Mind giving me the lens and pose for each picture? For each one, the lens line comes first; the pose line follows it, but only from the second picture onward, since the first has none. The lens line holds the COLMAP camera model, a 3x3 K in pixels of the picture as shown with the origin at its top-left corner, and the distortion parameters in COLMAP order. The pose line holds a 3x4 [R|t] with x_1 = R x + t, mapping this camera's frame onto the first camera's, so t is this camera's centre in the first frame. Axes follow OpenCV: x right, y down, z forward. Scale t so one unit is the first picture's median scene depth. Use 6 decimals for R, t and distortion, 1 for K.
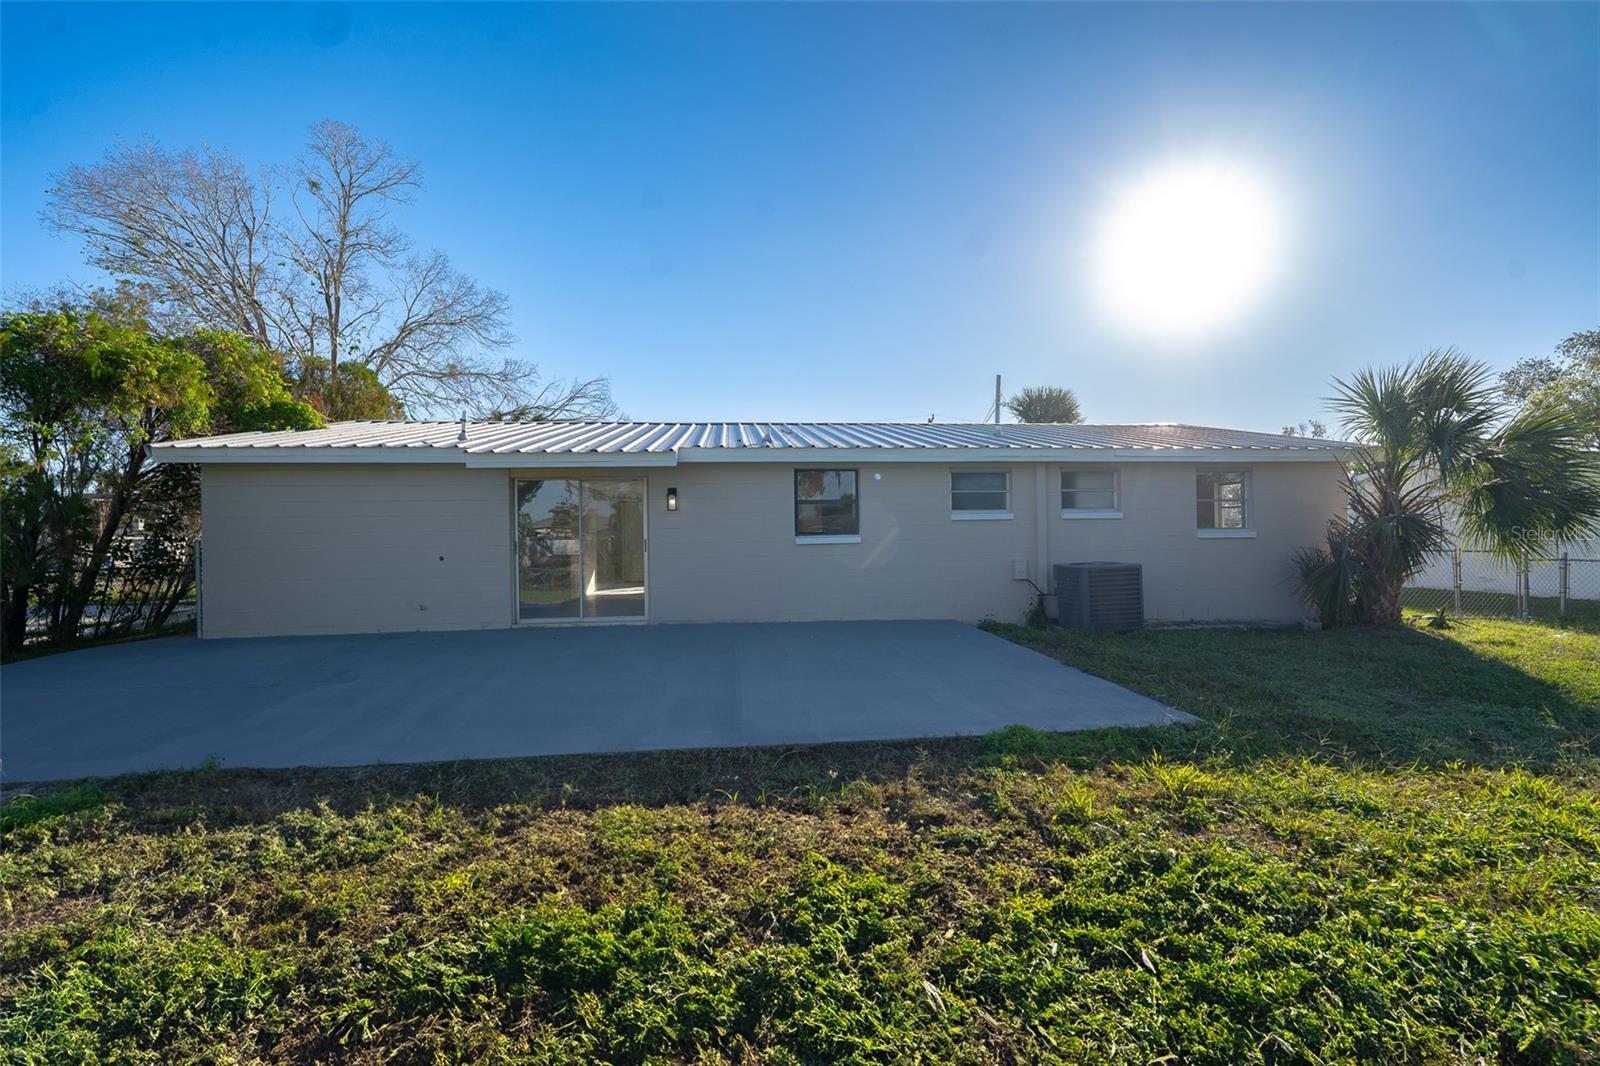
lens RADIAL K [[650.7, 0, 800.5], [0, 650.7, 532.0], [0, 0, 1]] dist [-0.007113, -0.002048]
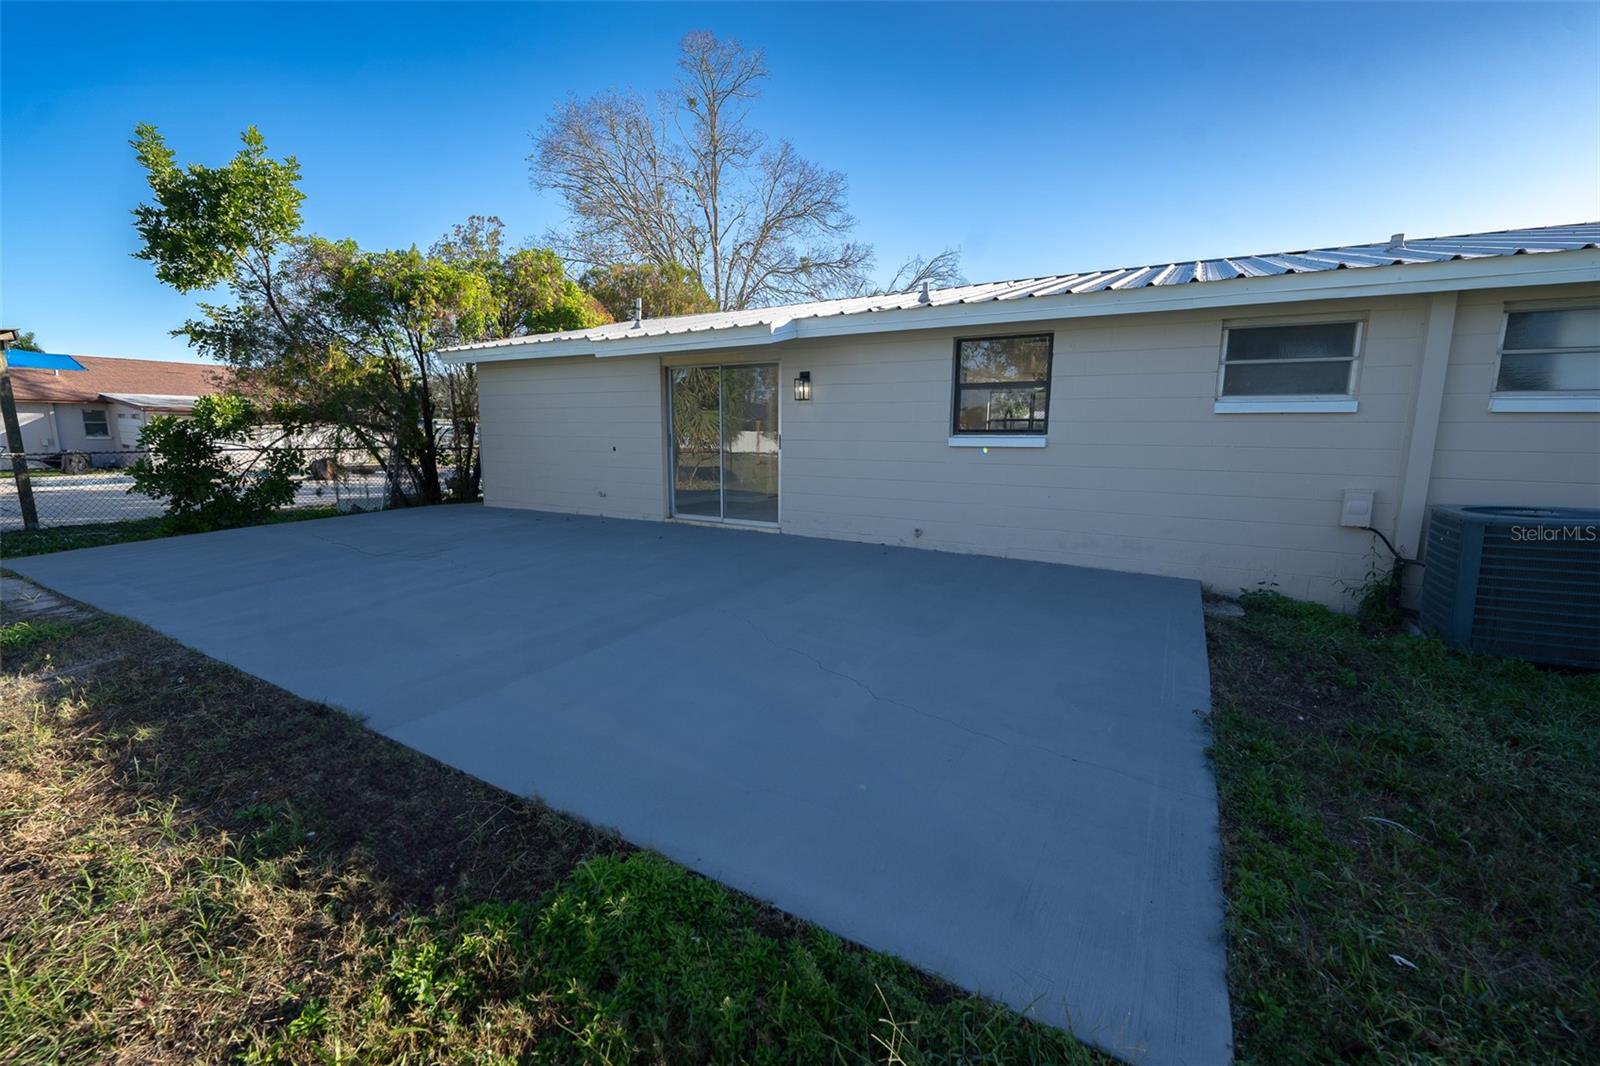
lens RADIAL K [[650.7, 0, 807.8], [0, 650.7, 530.8], [0, 0, 1]] dist [-0.007113, -0.002048]
pose [[0.804484, 0.110055, -0.583690, 0.154505], [-0.013458, 0.985810, 0.167327, -0.003729], [0.593822, -0.126757, 0.794549, 0.167287]]
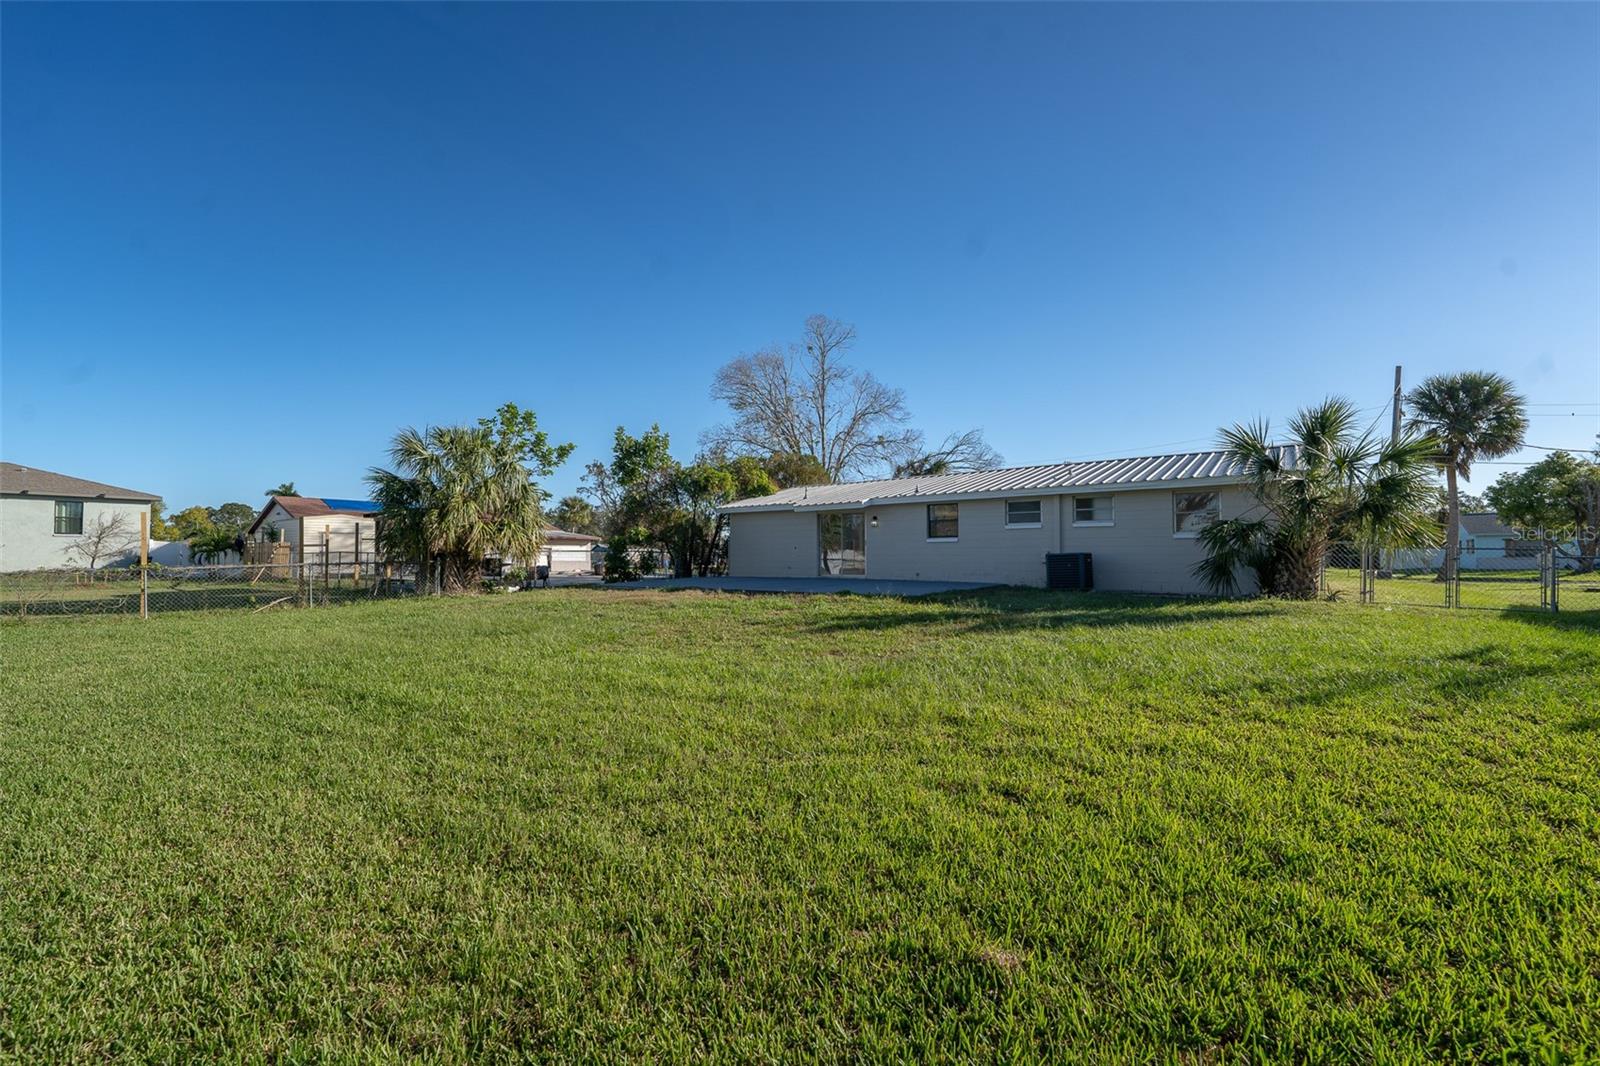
lens RADIAL K [[650.7, 0, 800.3], [0, 650.7, 537.8], [0, 0, 1]] dist [-0.007113, -0.002048]
pose [[0.713878, -0.005206, -0.700251, 0.576935], [-0.003978, 0.999926, -0.011490, 0.015427], [0.700259, 0.010989, 0.713804, -0.361785]]
